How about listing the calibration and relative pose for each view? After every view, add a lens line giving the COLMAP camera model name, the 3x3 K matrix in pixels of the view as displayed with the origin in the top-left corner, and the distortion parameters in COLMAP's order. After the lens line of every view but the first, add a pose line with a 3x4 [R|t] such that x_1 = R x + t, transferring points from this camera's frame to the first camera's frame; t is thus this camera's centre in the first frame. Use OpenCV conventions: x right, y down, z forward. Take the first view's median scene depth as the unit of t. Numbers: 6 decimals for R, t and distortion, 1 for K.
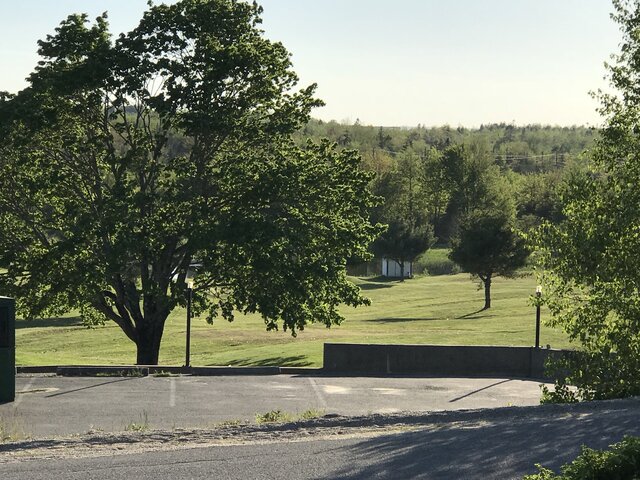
lens RADIAL K [[1936.3, 0, 320.0], [0, 1936.3, 240.0], [0, 0, 1]] dist [0.078313, 0.787788]
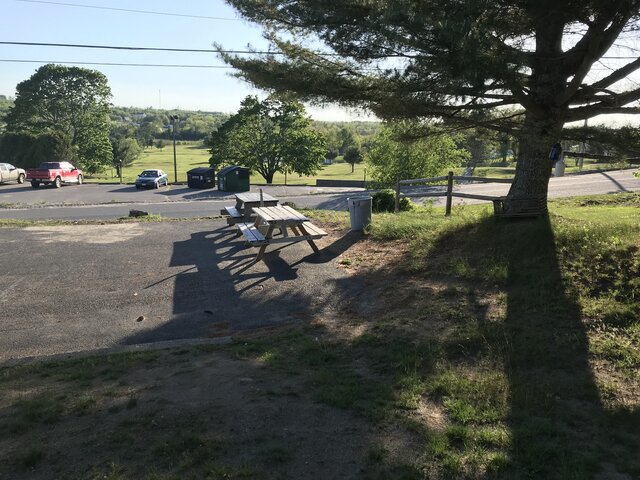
lens RADIAL K [[524.5, 0, 320.0], [0, 524.5, 240.0], [0, 0, 1]] dist [0.019681, -0.002145]
pose [[0.999605, 0.009379, 0.026490, -0.010688], [-0.013587, 0.986461, 0.163434, -0.002735], [-0.024599, -0.163729, 0.986199, -0.105833]]
